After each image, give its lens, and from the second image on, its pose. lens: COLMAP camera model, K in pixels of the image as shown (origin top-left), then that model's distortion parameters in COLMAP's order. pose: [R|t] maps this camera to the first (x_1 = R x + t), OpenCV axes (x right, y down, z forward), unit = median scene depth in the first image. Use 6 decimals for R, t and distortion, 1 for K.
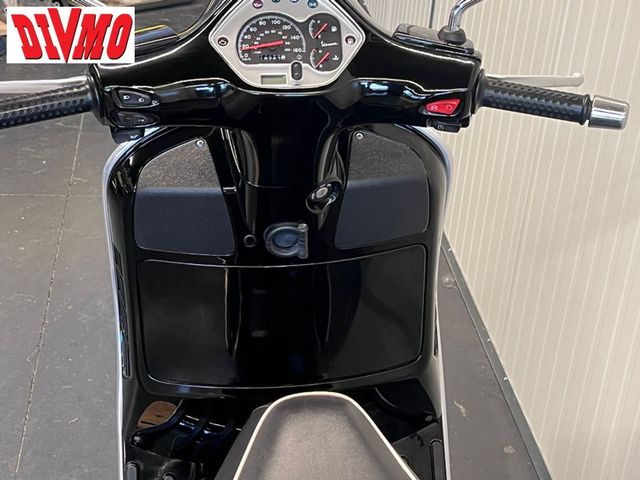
lens RADIAL K [[1172.4, 0, 319.7], [0, 1172.4, 237.2], [0, 0, 1]] dist [0.057470, 0.000000]
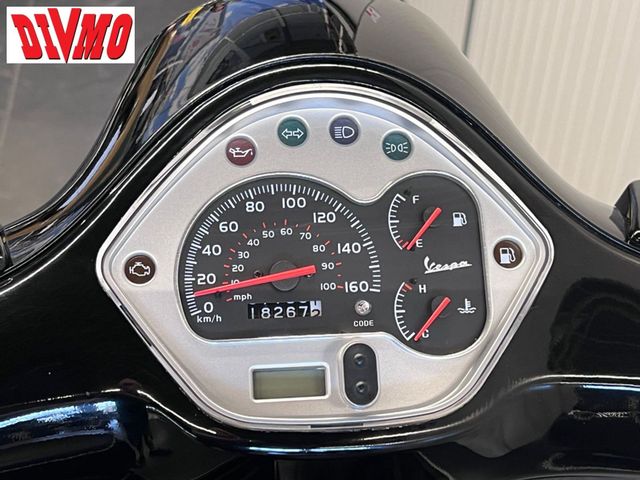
lens RADIAL K [[1172.4, 0, 319.6], [0, 1172.4, 243.1], [0, 0, 1]] dist [0.057470, 0.000000]
pose [[0.999824, -0.010936, -0.015253, -0.024404], [0.011139, 0.999850, 0.013260, -0.176558], [0.015106, -0.013428, 0.999796, 0.652944]]
